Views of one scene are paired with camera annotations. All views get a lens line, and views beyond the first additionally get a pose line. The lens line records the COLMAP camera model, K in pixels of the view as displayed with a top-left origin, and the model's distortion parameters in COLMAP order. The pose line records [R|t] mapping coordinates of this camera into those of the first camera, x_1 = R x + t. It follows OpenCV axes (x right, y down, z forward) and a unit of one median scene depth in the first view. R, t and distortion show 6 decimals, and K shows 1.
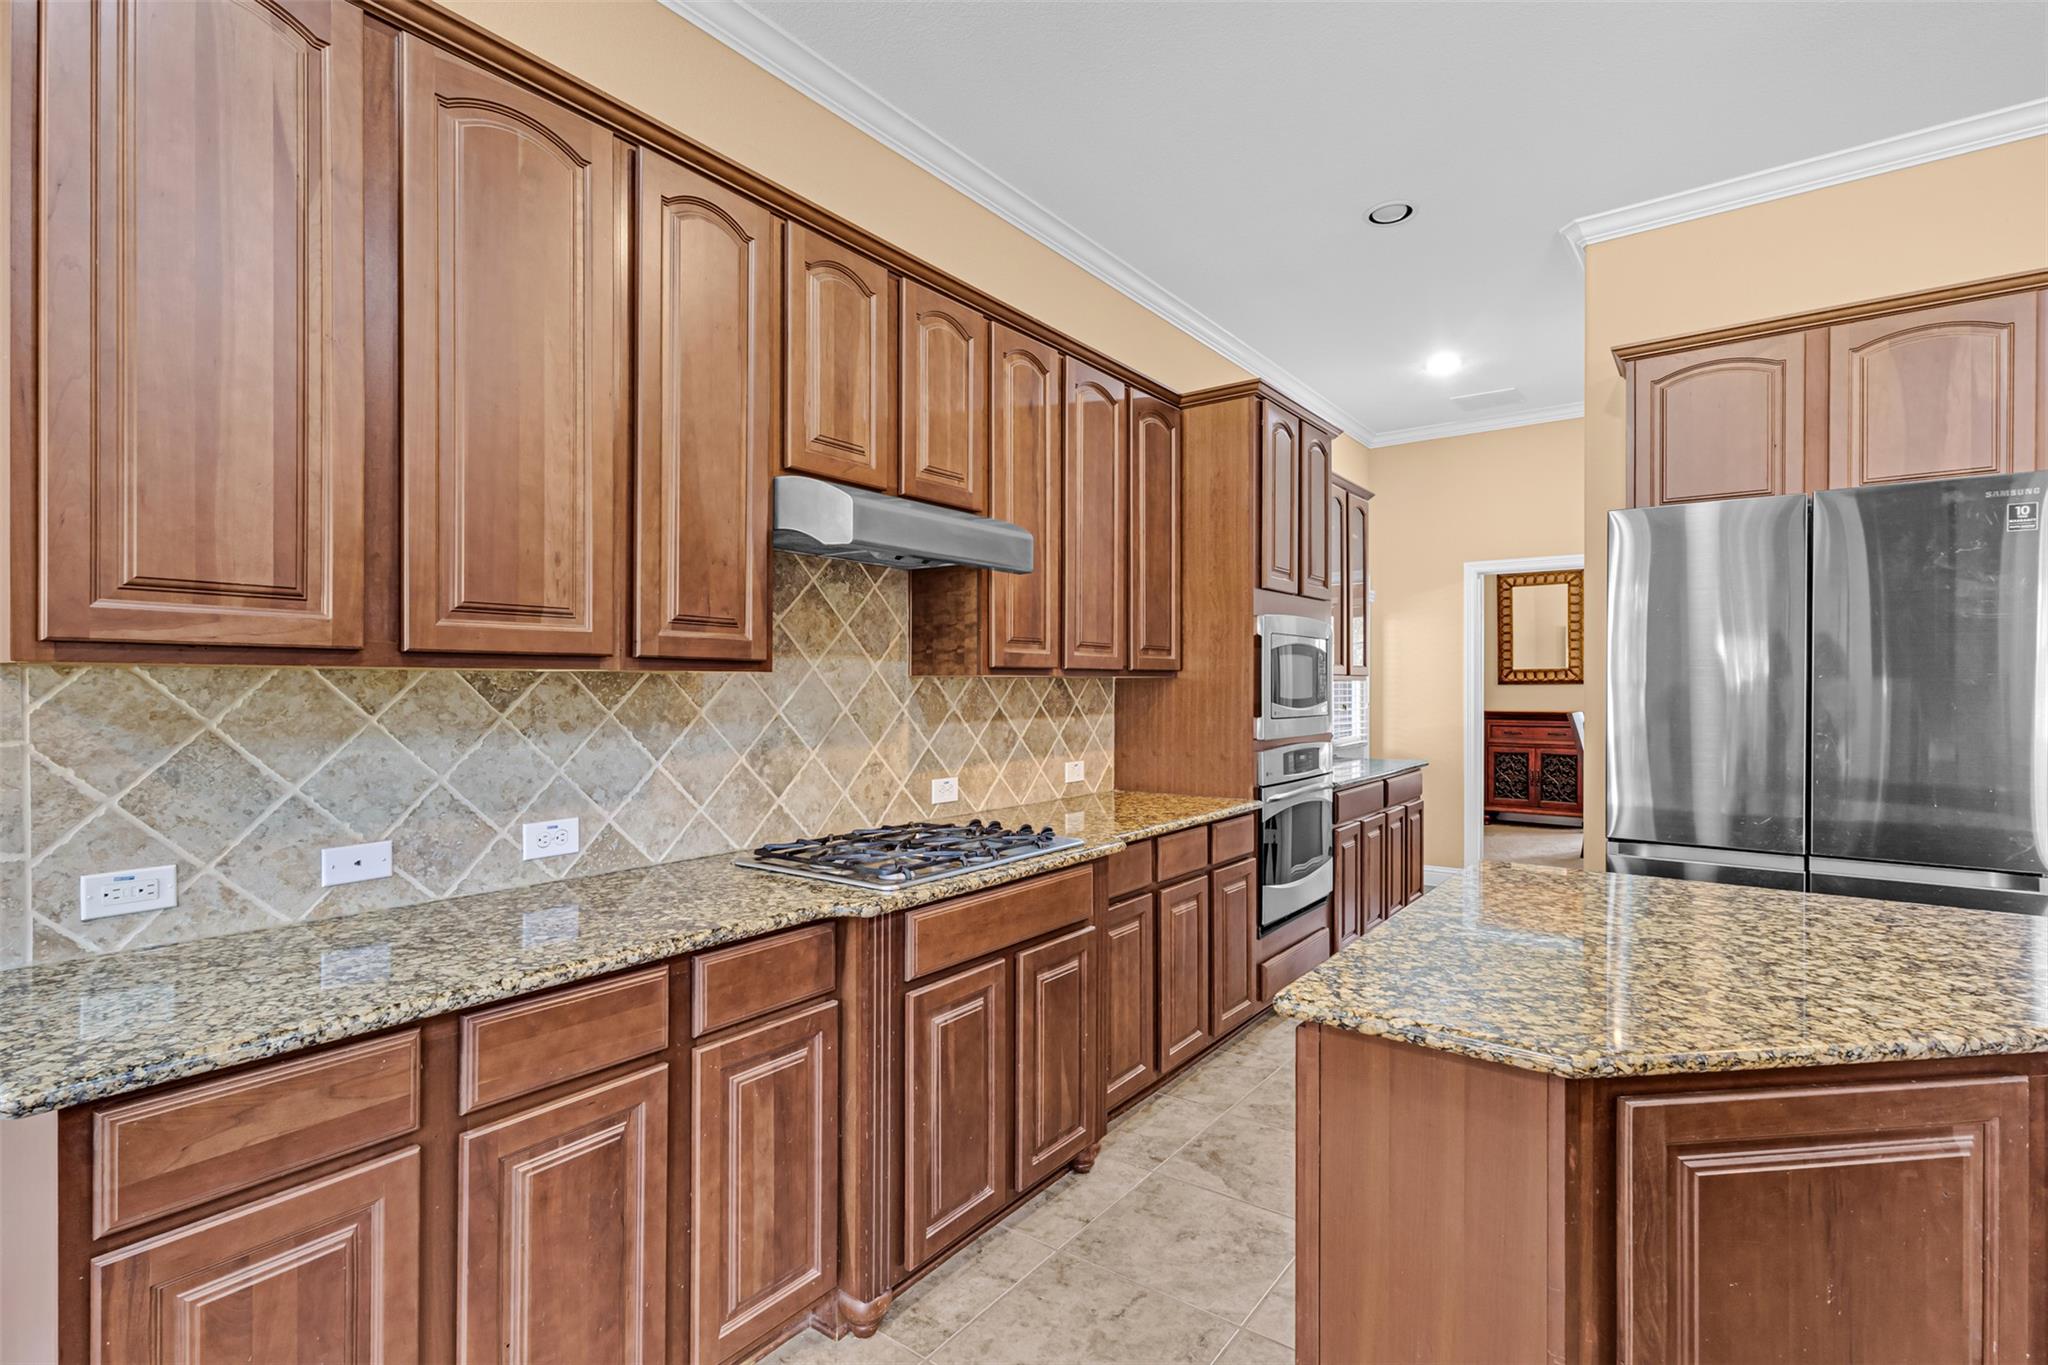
lens RADIAL K [[962.6, 0, 1014.3], [0, 962.6, 686.0], [0, 0, 1]] dist [0.005838, 0.001102]
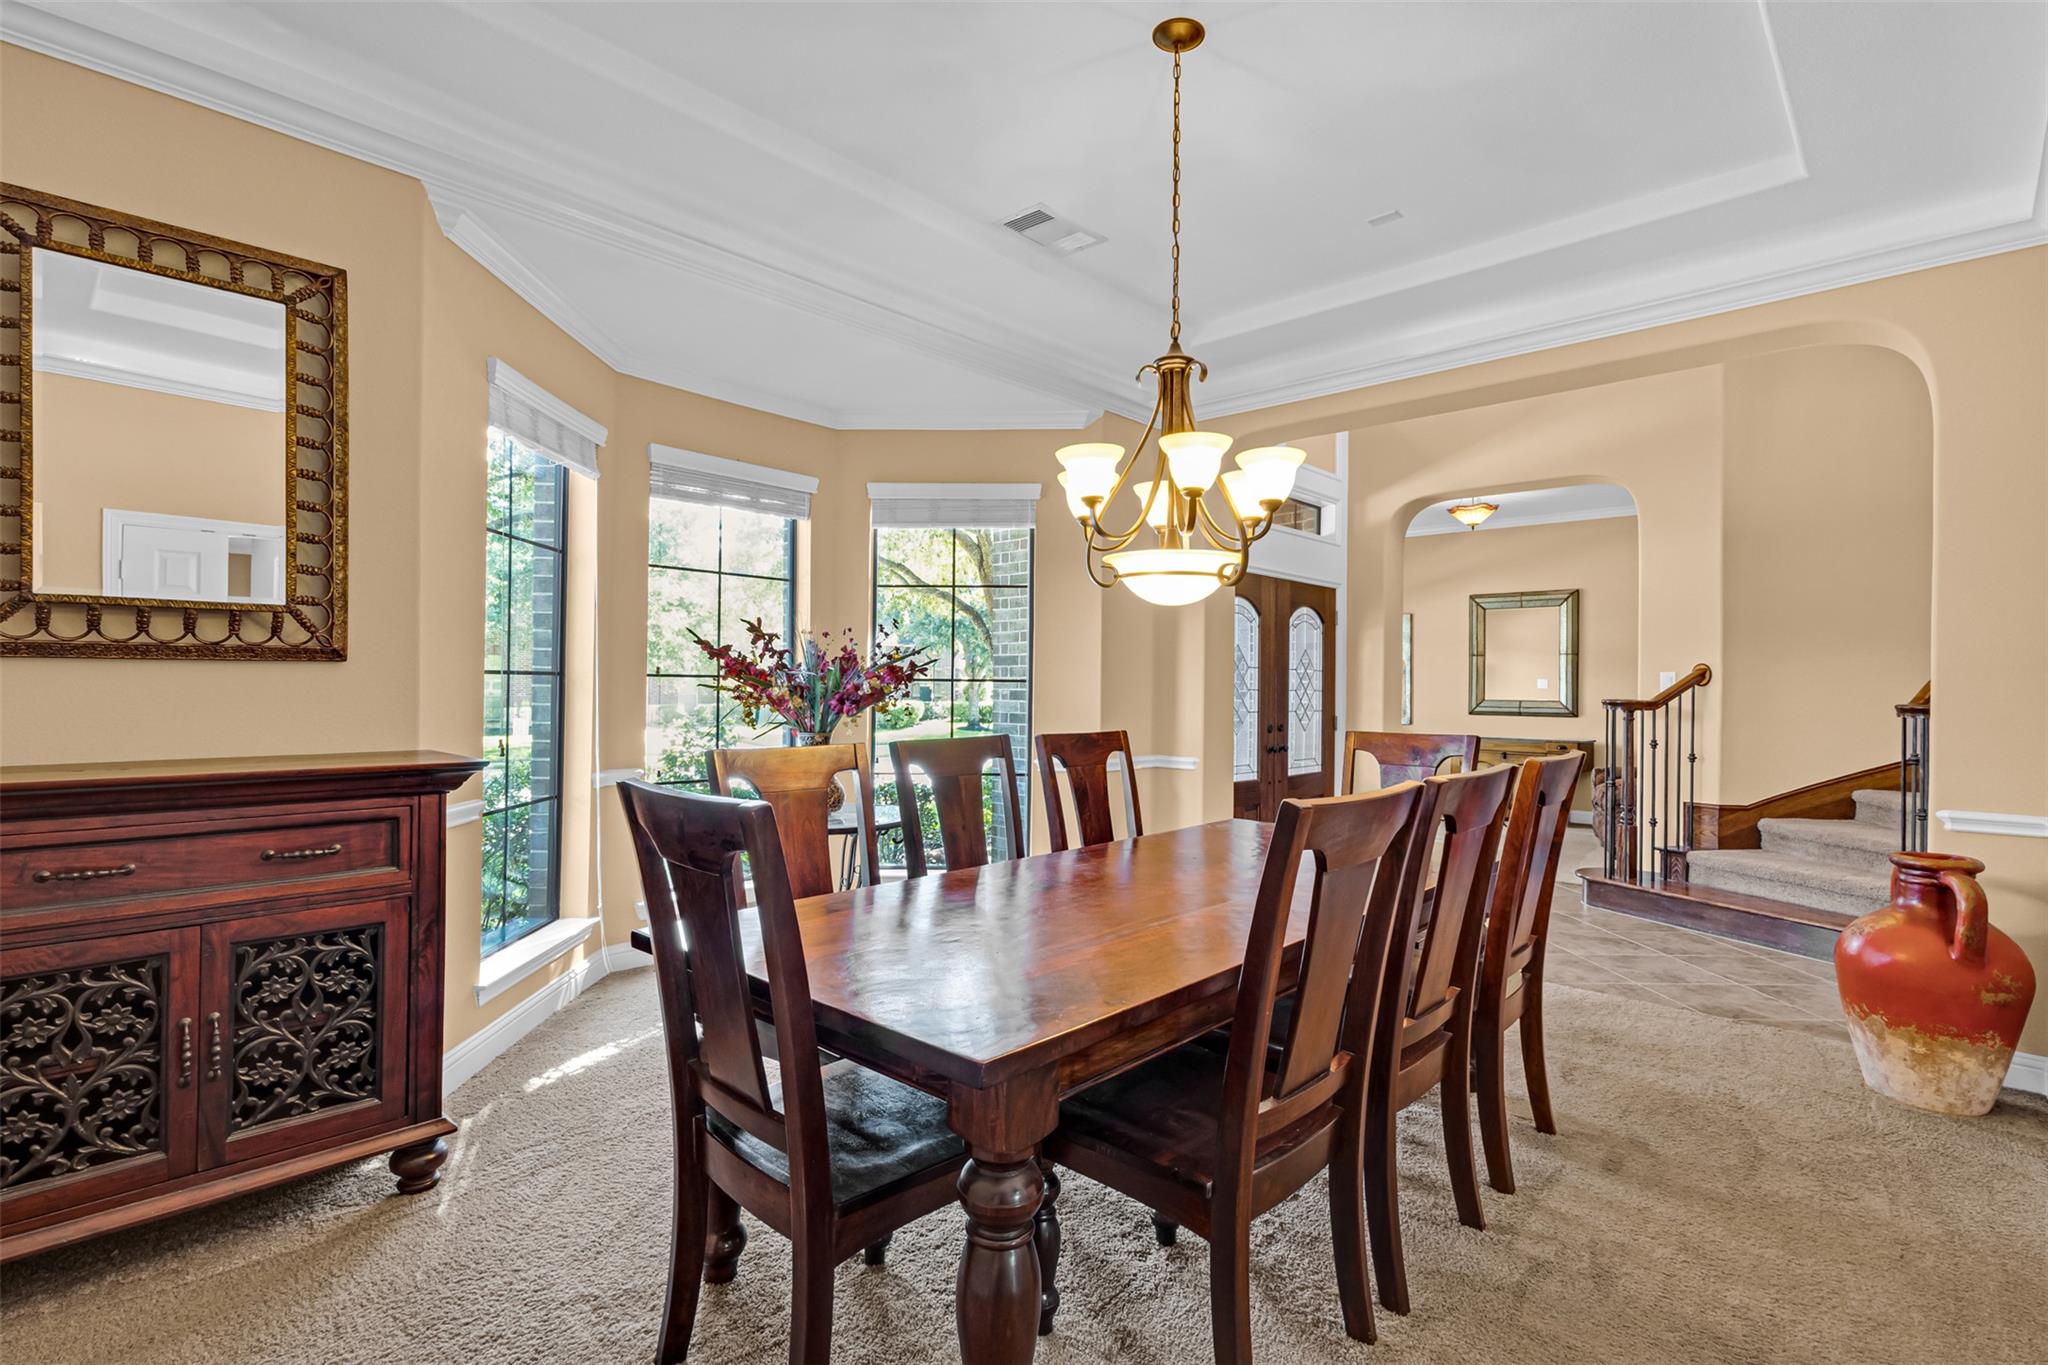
lens RADIAL K [[962.6, 0, 1019.1], [0, 962.6, 677.1], [0, 0, 1]] dist [0.005838, 0.001102]
pose [[0.103540, 0.002906, 0.994621, 0.313763], [-0.003526, 0.999991, -0.002555, 0.002885], [-0.994619, -0.003243, 0.103550, 0.753667]]
